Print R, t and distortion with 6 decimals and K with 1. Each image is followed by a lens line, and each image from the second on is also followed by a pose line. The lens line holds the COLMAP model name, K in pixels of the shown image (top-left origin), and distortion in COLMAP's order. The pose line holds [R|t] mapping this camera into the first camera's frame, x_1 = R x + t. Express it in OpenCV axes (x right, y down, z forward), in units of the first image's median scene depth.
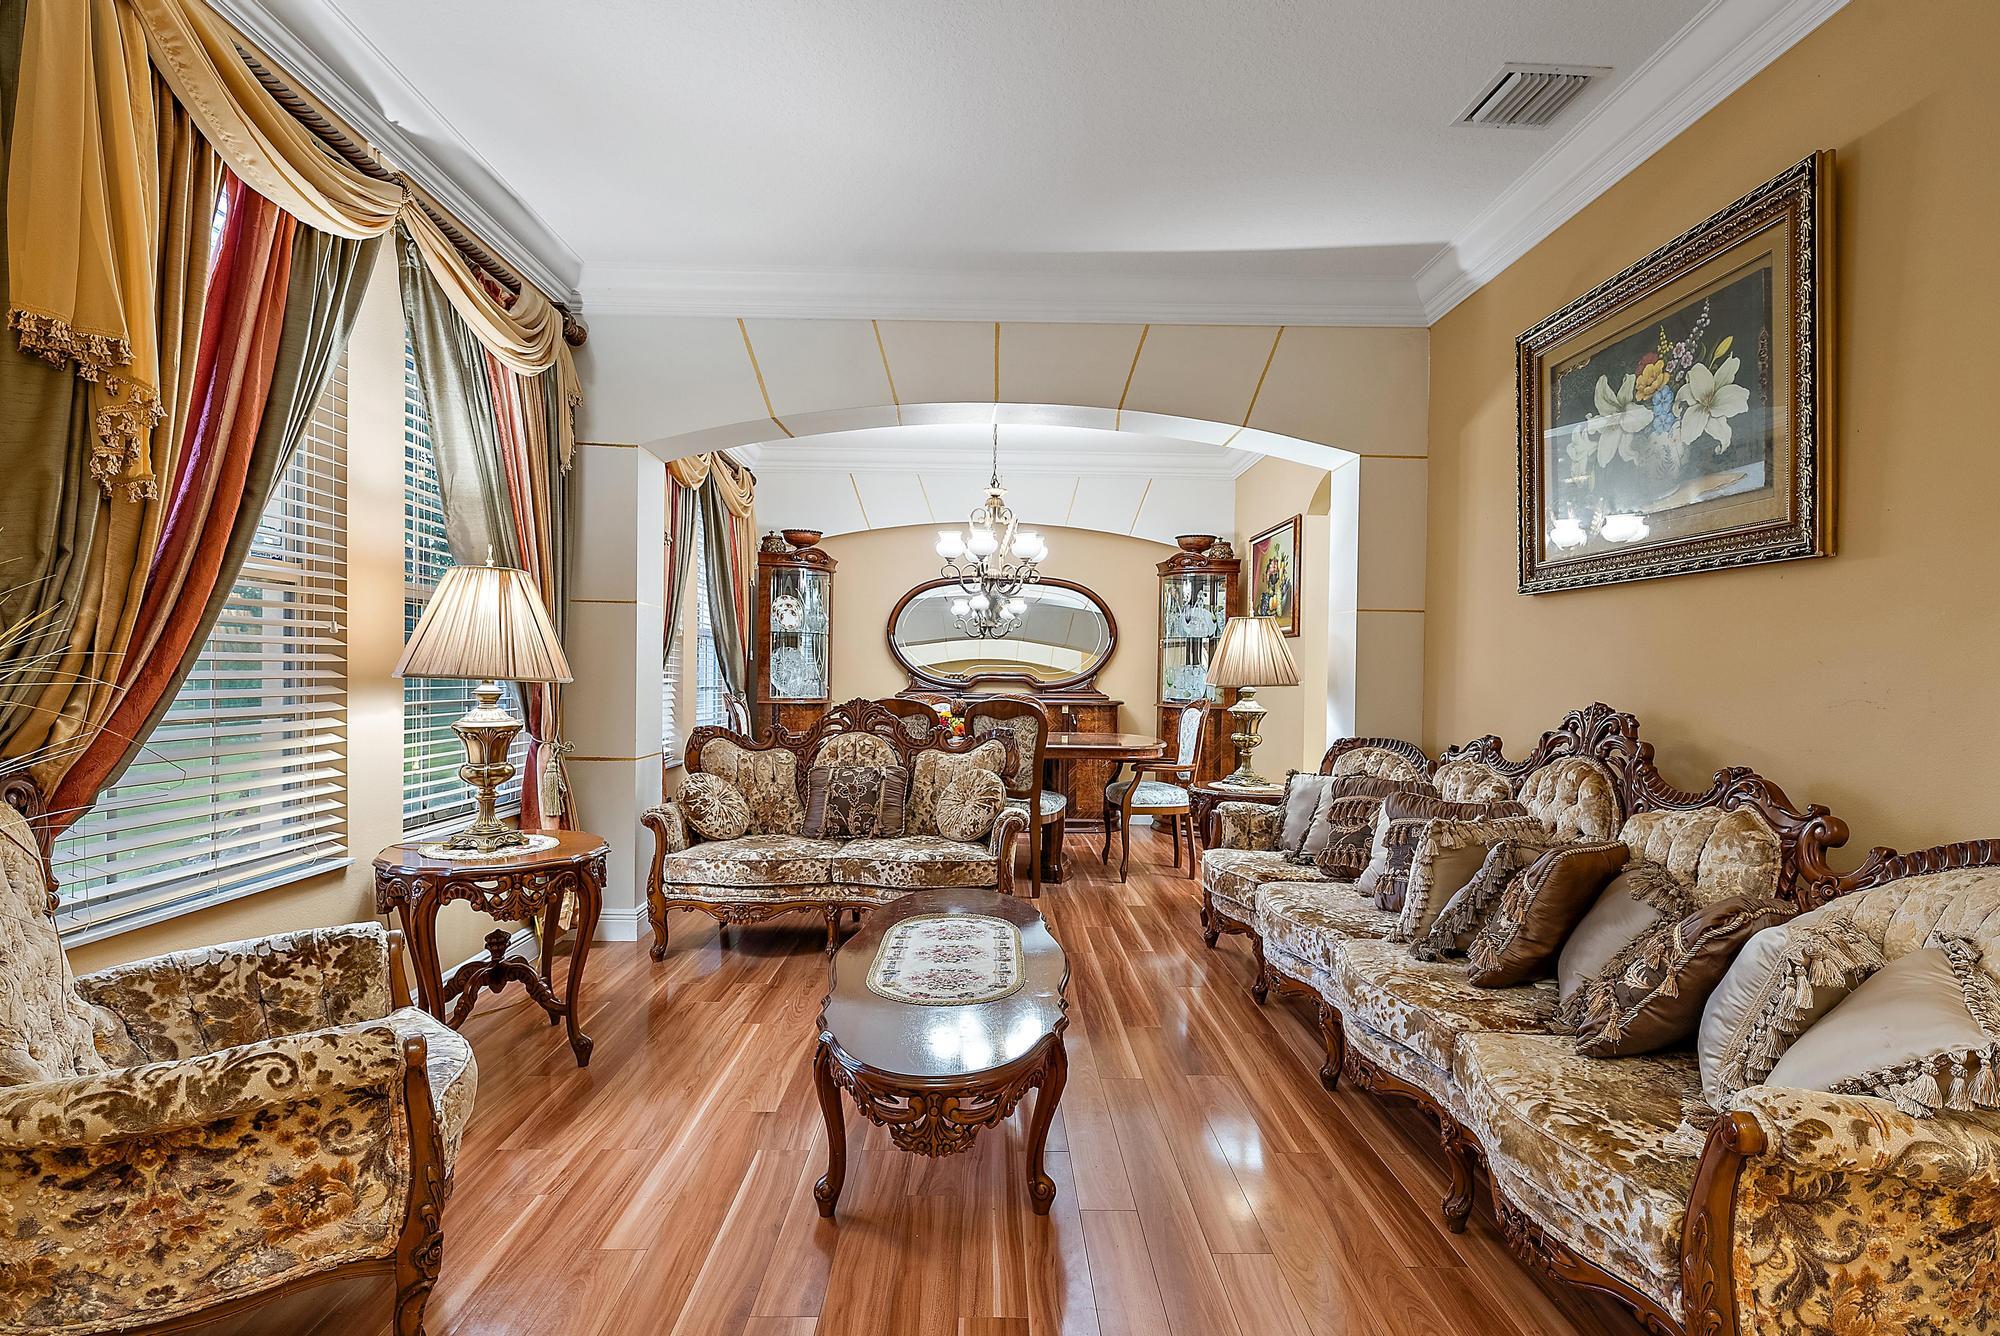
lens RADIAL K [[939.9, 0, 1015.5], [0, 939.9, 684.8], [0, 0, 1]] dist [-0.000370, 0.000882]
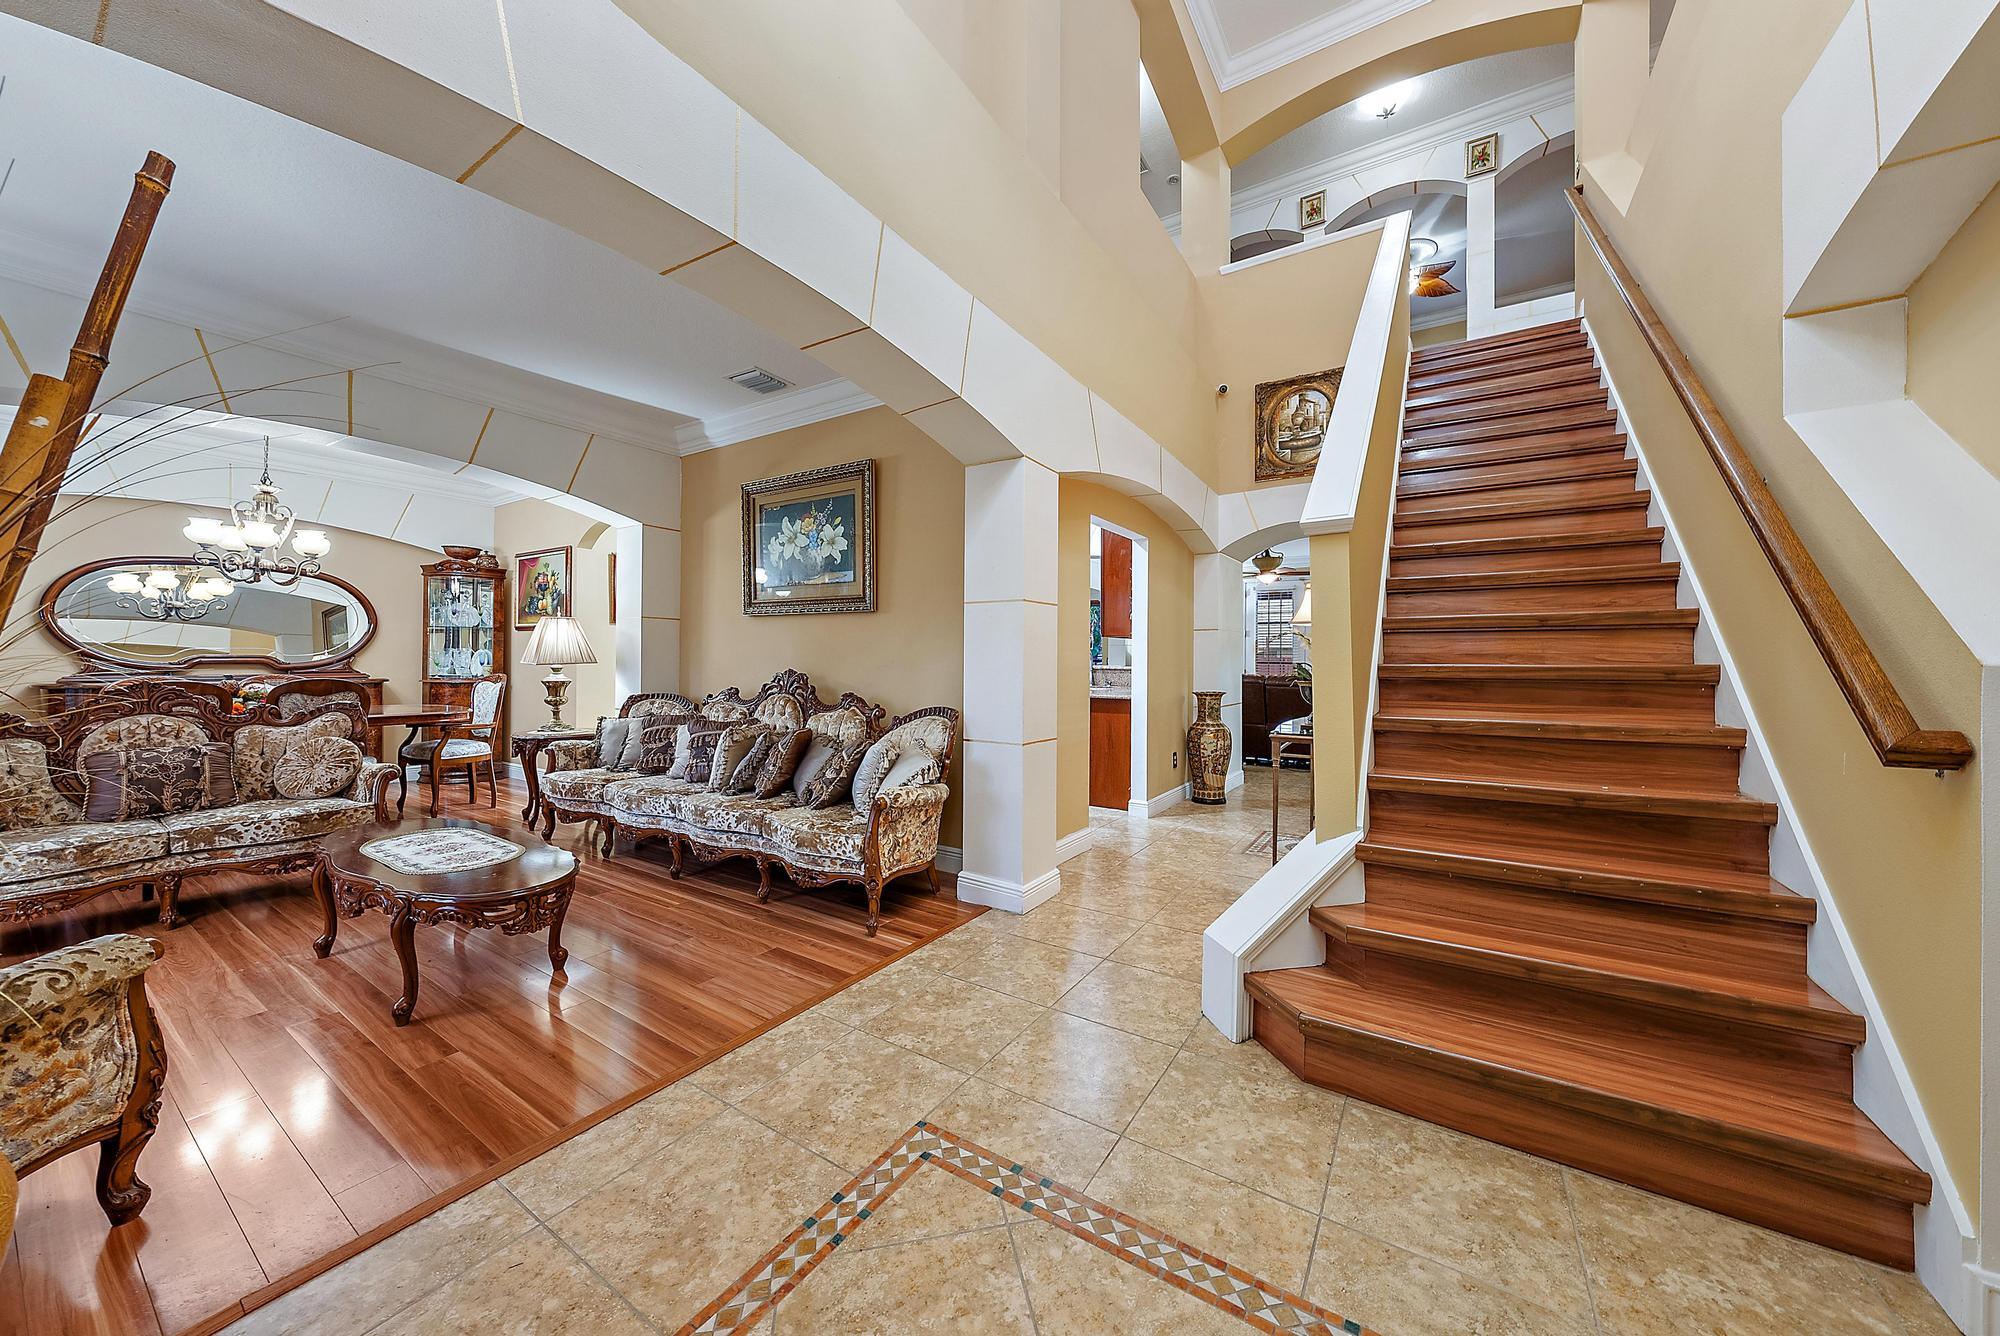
lens RADIAL K [[688.9, 0, 986.6], [0, 688.9, 657.7], [0, 0, 1]] dist [0.013433, 0.000064]
pose [[0.569095, -0.006747, 0.822244, -0.457290], [0.011196, 0.999937, 0.000456, -0.002203], [-0.822195, 0.008947, 0.569135, -0.301494]]
